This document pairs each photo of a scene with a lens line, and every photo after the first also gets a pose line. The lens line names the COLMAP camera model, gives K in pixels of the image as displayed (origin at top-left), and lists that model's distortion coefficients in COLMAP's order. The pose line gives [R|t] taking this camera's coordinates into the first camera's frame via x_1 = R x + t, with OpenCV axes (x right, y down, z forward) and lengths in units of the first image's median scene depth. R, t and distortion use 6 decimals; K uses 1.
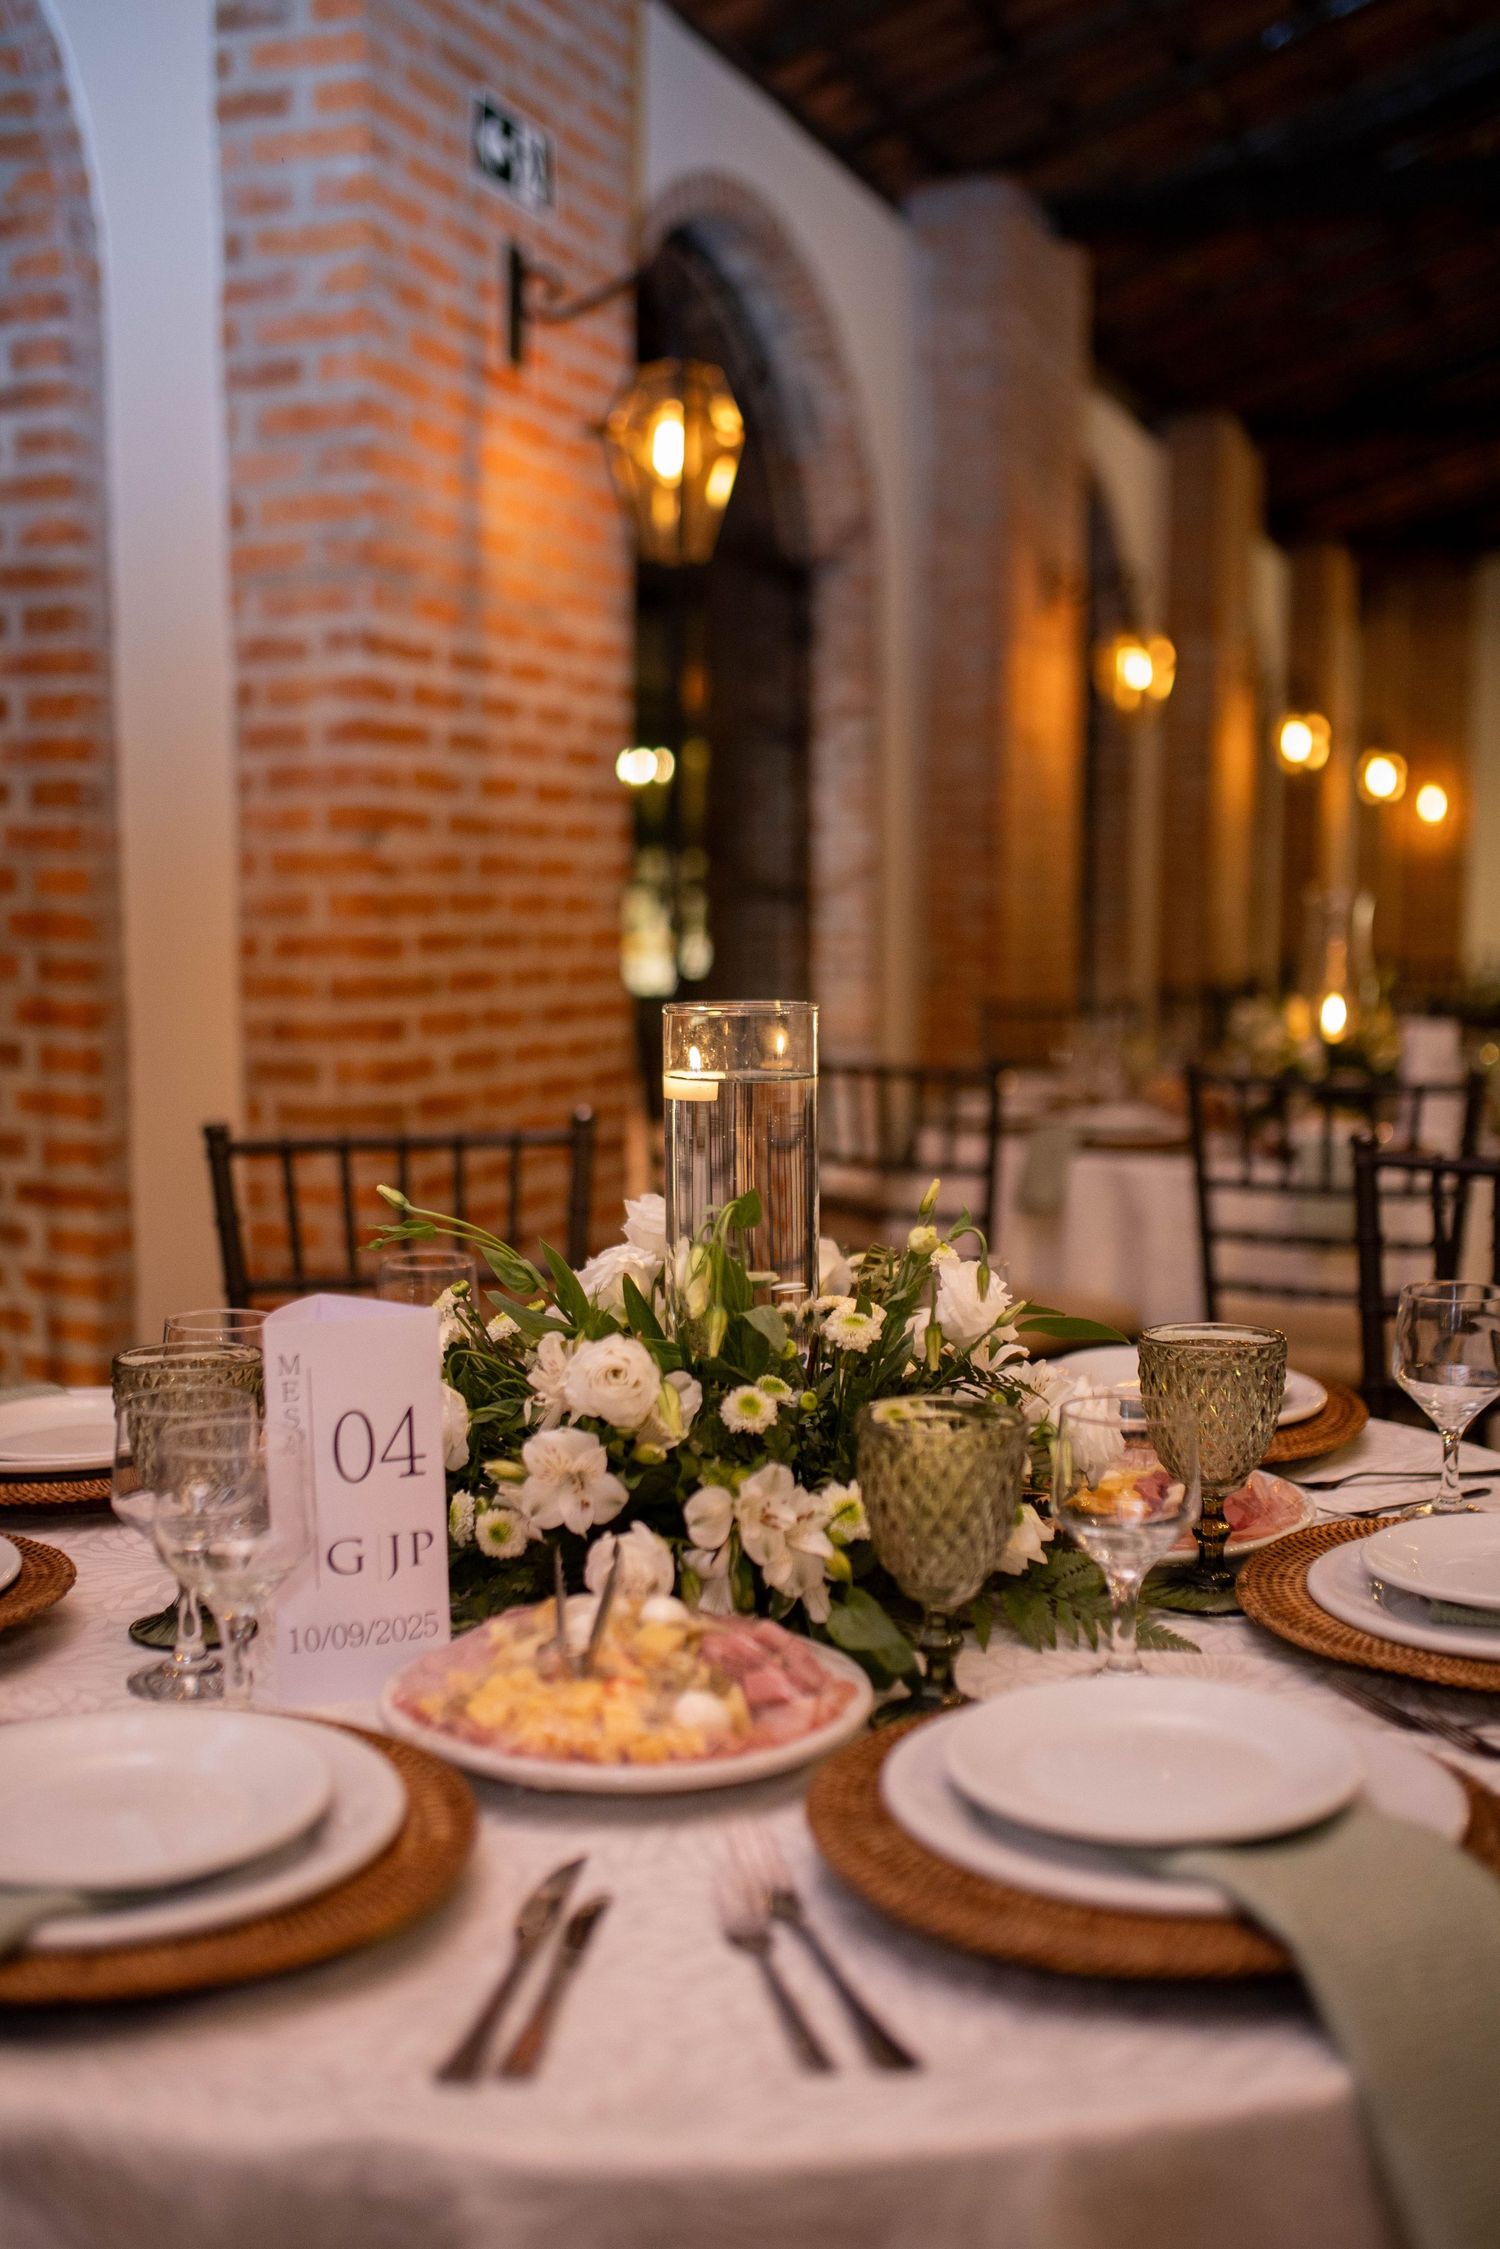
lens RADIAL K [[2258.1, 0, 750.0], [0, 2258.1, 1124.5], [0, 0, 1]] dist [-0.051473, 0.012022]
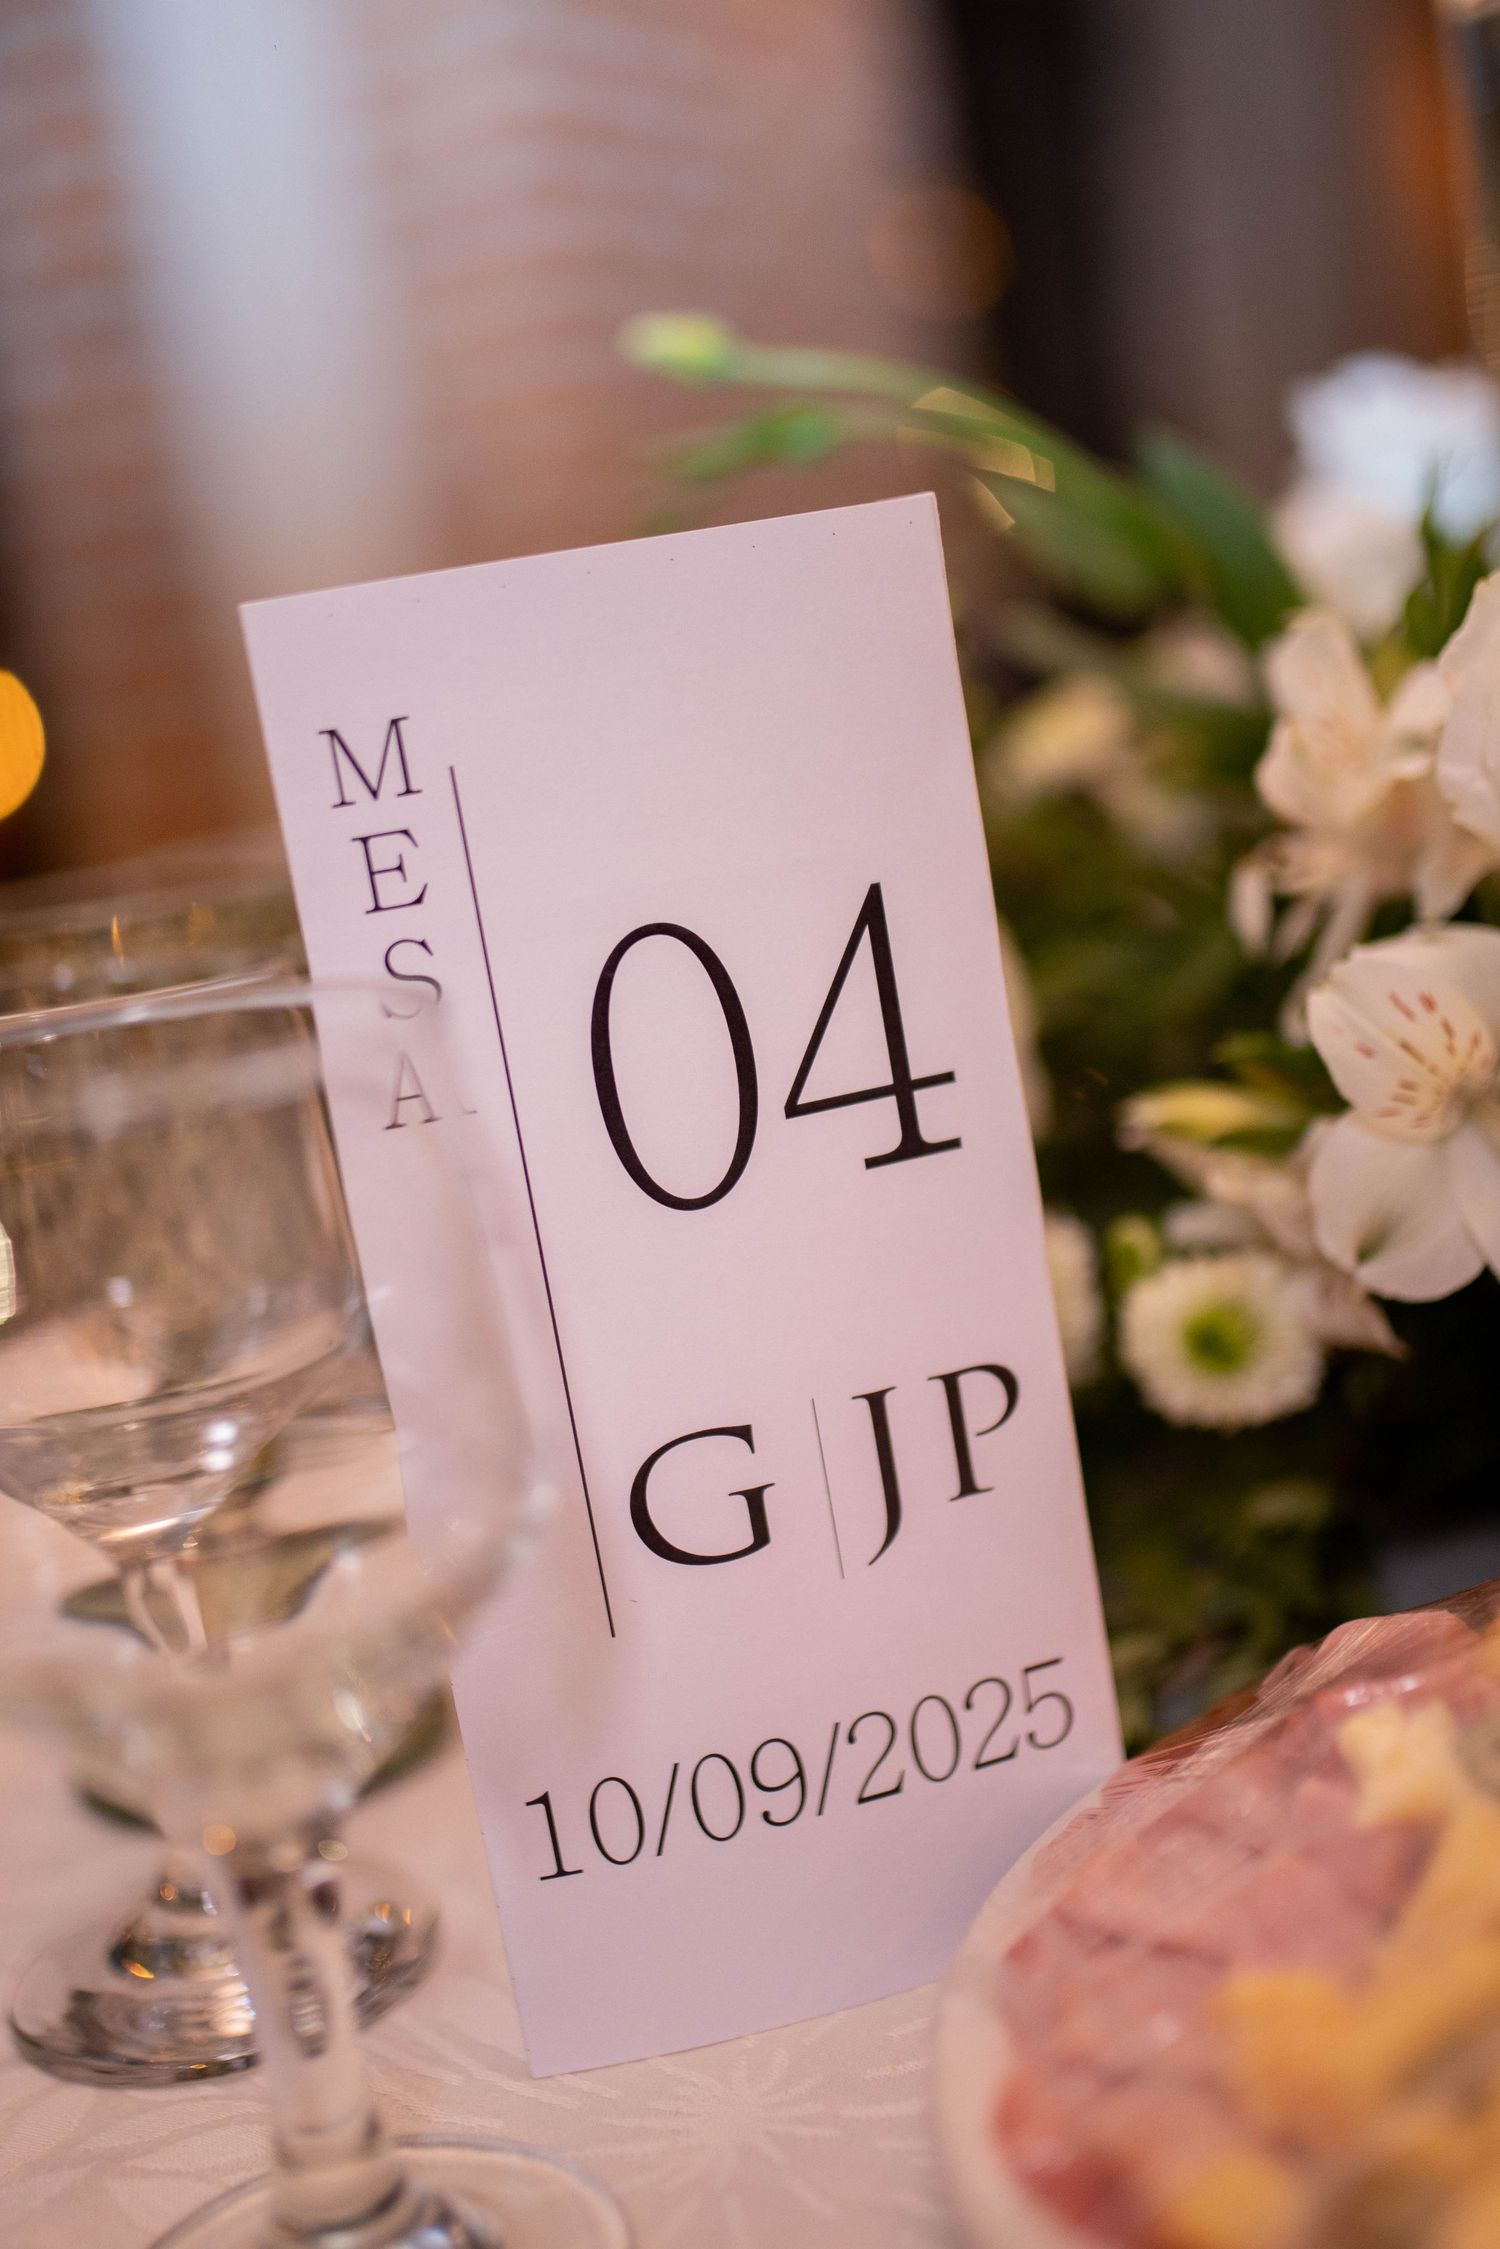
lens RADIAL K [[2258.1, 0, 750.0], [0, 2258.1, 1124.5], [0, 0, 1]] dist [-0.051473, 0.012022]
pose [[0.985083, -0.124420, -0.118874, -0.136944], [0.134669, 0.987455, 0.082441, 0.128152], [0.107125, -0.097220, 0.989481, 0.743145]]
